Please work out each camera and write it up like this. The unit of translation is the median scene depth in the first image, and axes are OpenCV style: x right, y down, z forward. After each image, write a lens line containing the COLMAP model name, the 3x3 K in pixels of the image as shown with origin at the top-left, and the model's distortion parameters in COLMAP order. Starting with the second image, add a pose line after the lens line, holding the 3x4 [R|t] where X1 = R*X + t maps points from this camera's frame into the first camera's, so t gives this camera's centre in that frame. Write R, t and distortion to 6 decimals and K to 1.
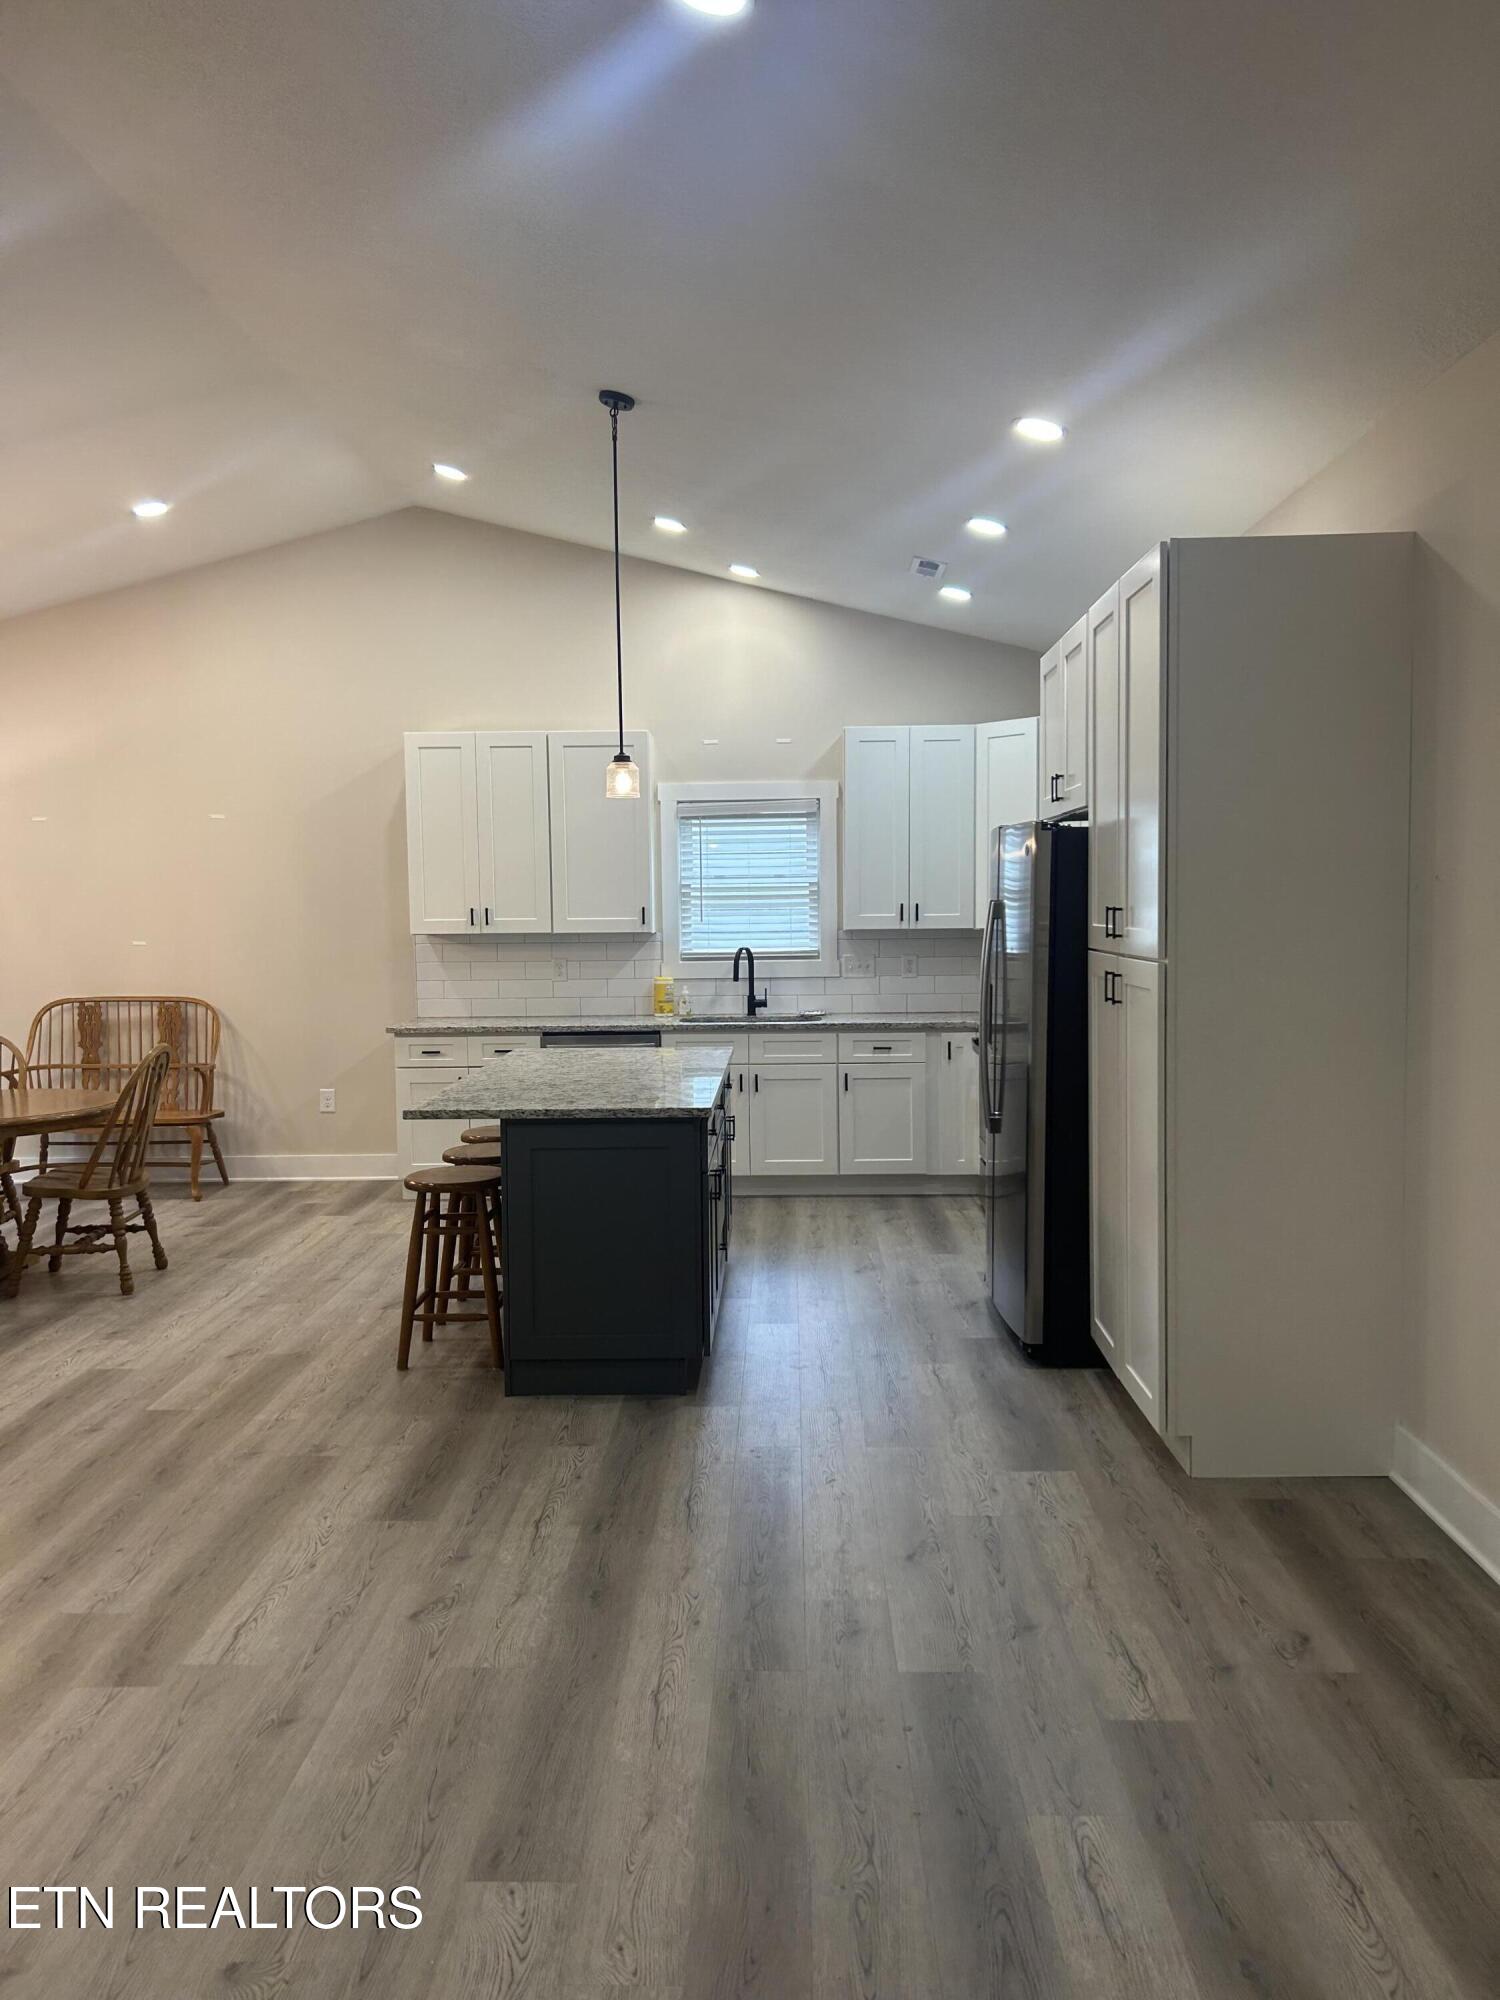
lens RADIAL K [[1520.0, 0, 727.8], [0, 1520.0, 1008.1], [0, 0, 1]] dist [0.051330, -0.067672]
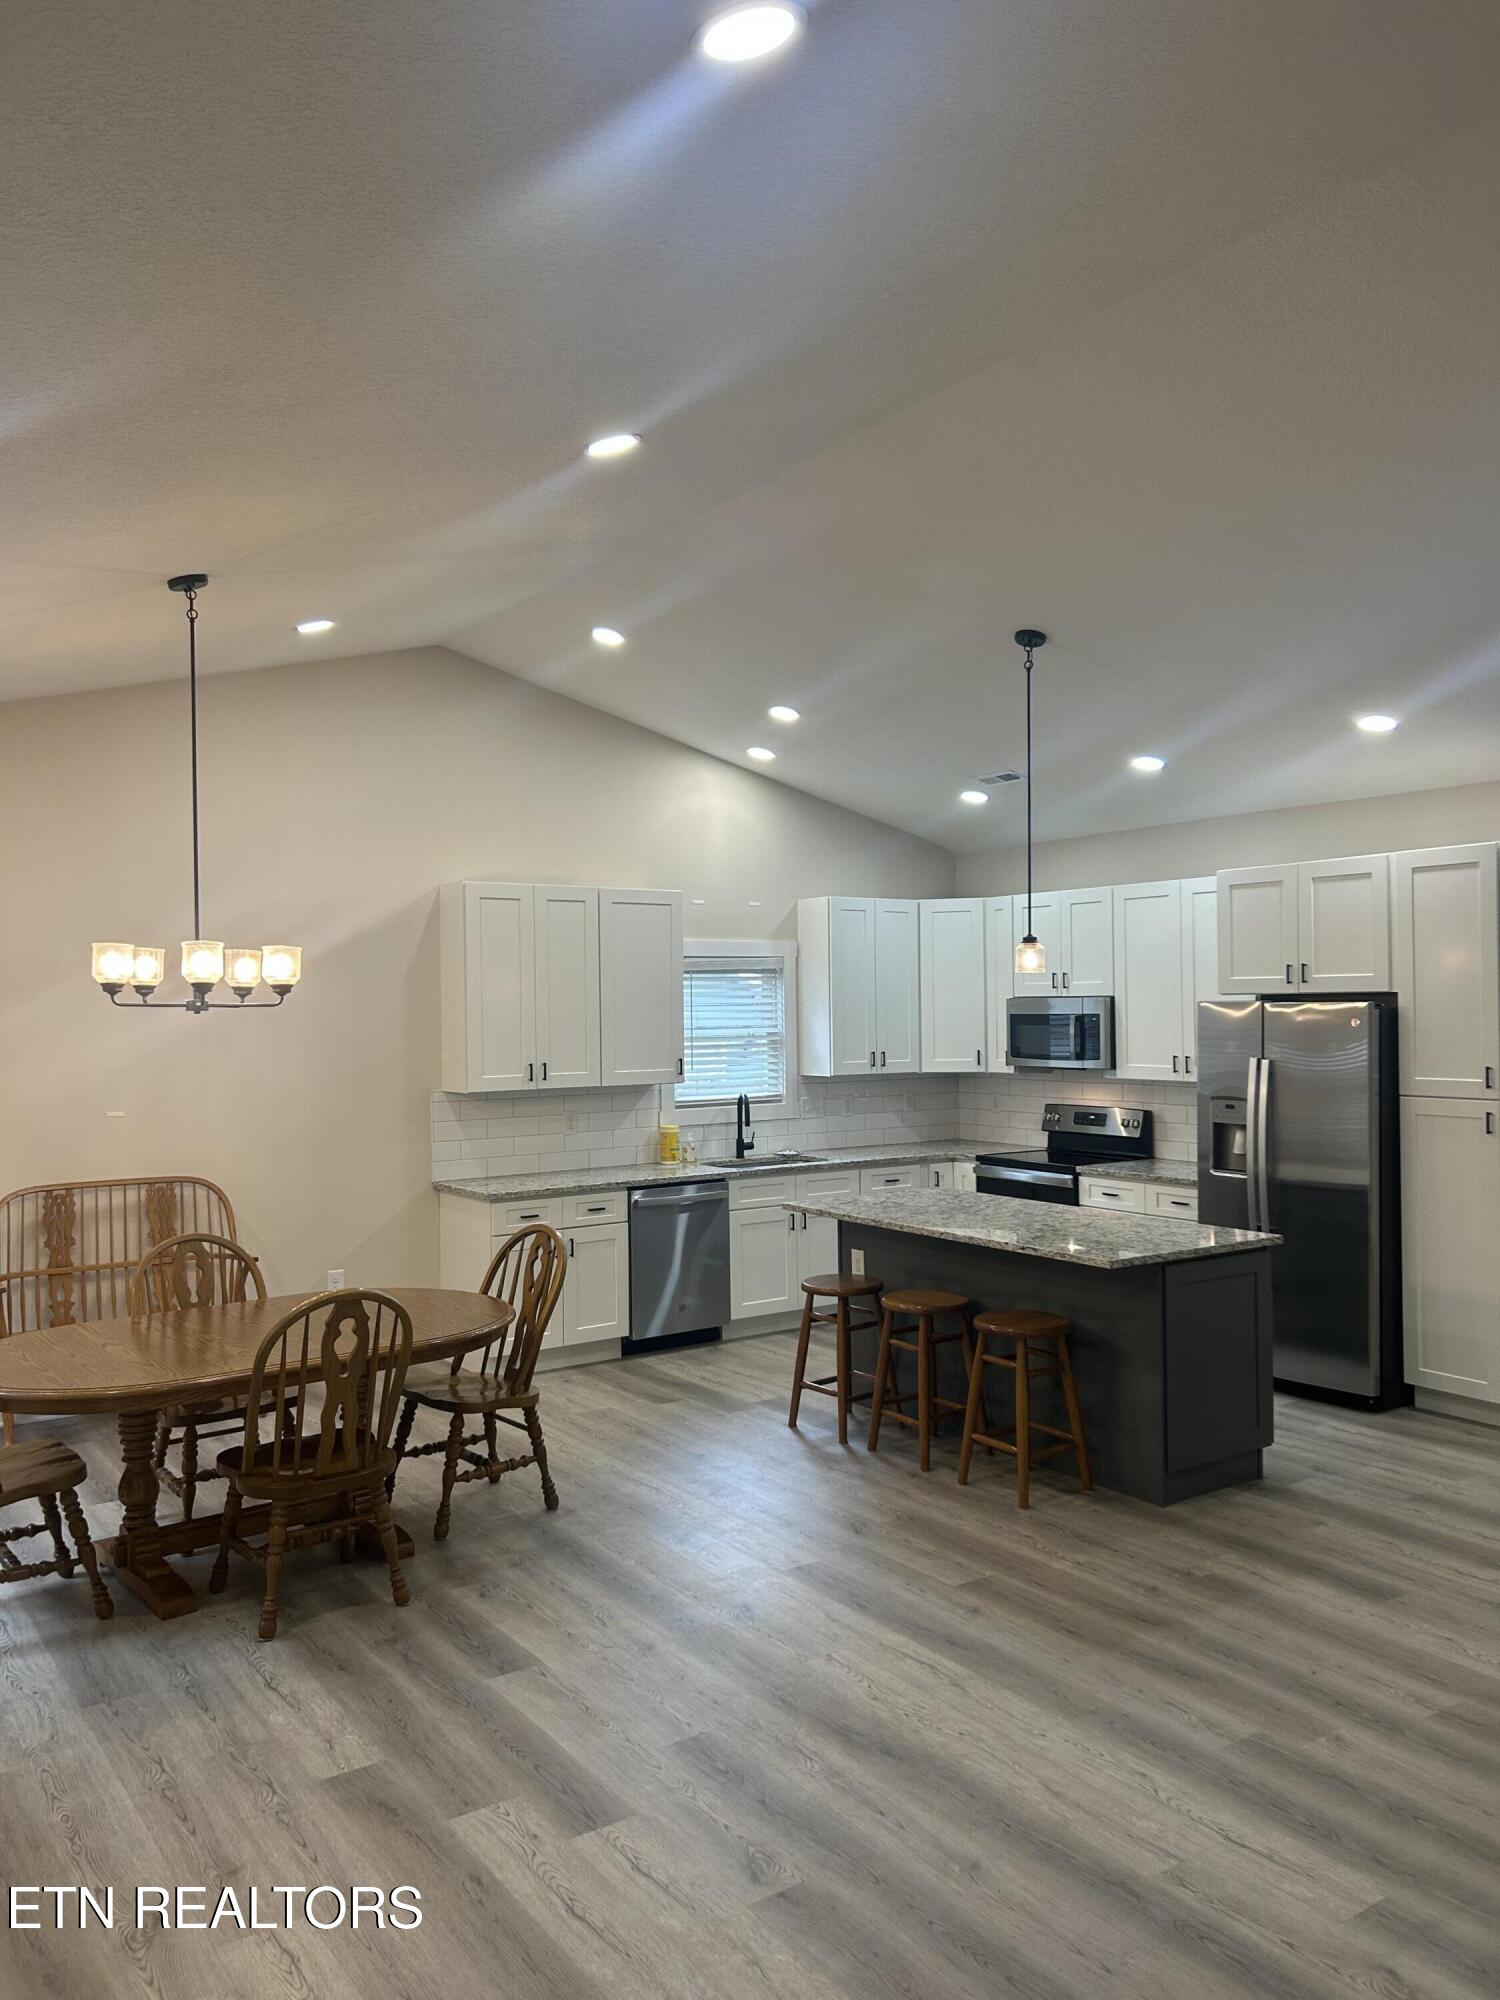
lens RADIAL K [[1520.0, 0, 727.8], [0, 1520.0, 1008.1], [0, 0, 1]] dist [0.051330, -0.067672]
pose [[0.801116, 0.002202, 0.598505, -0.664034], [0.043838, 0.997091, -0.062347, -0.035937], [-0.596901, 0.076185, 0.798689, 0.158449]]
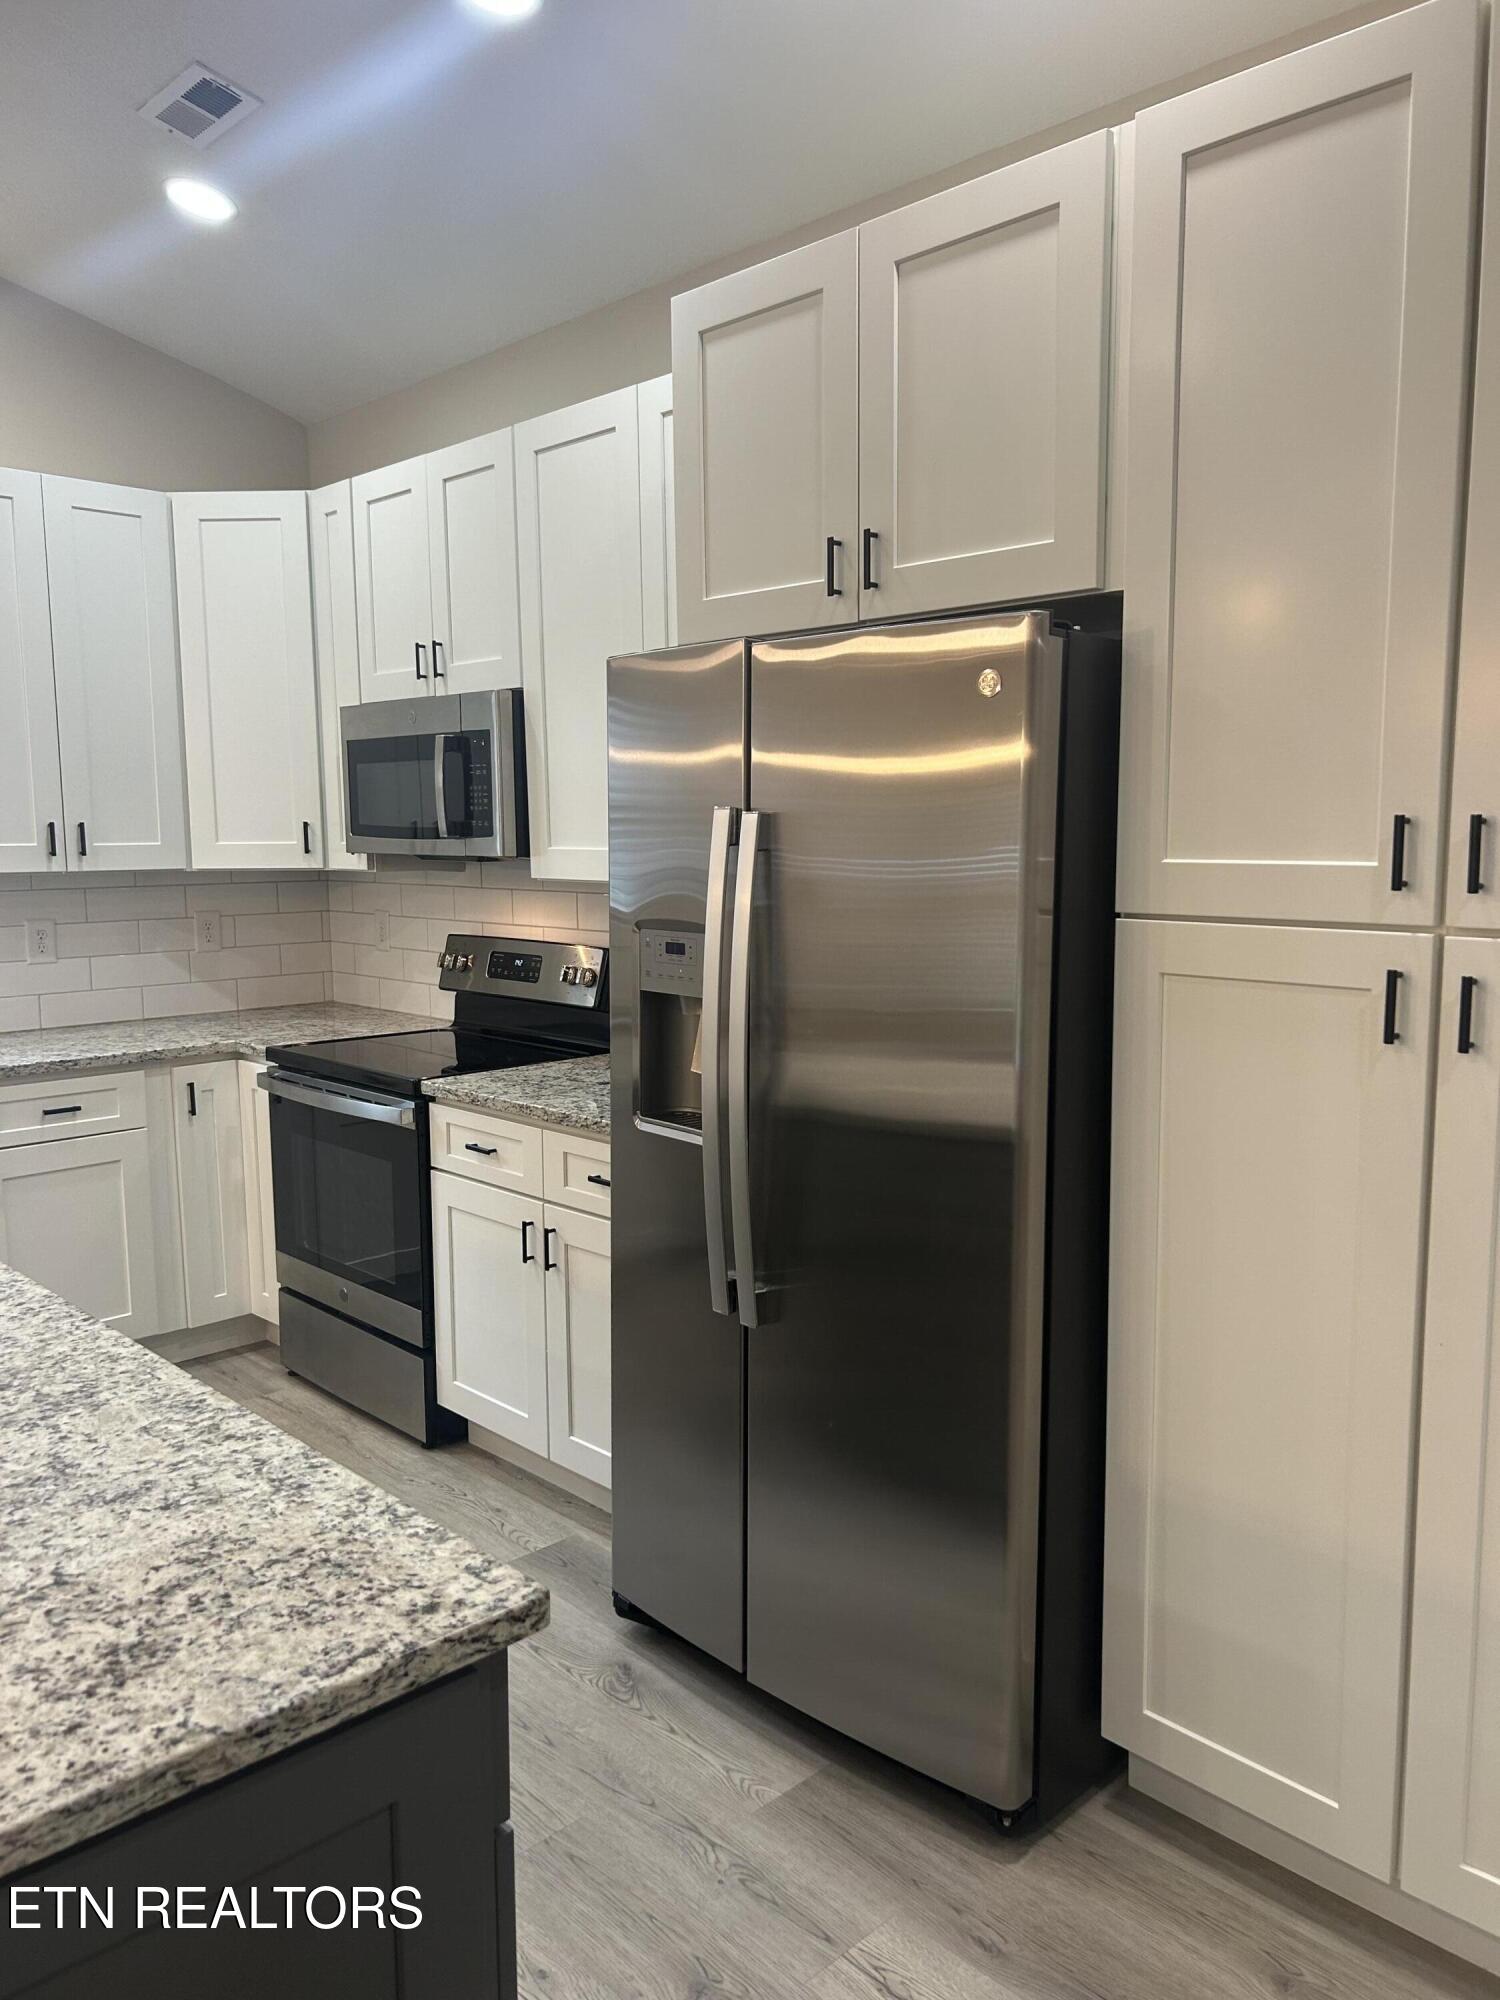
lens RADIAL K [[1512.5, 0, 779.7], [0, 1512.5, 1014.6], [0, 0, 1]] dist [0.008214, 0.004111]
pose [[0.682710, -0.081818, 0.726094, -0.096739], [0.047138, 0.996573, 0.067975, -0.027636], [-0.729167, -0.012181, 0.684227, 0.476443]]
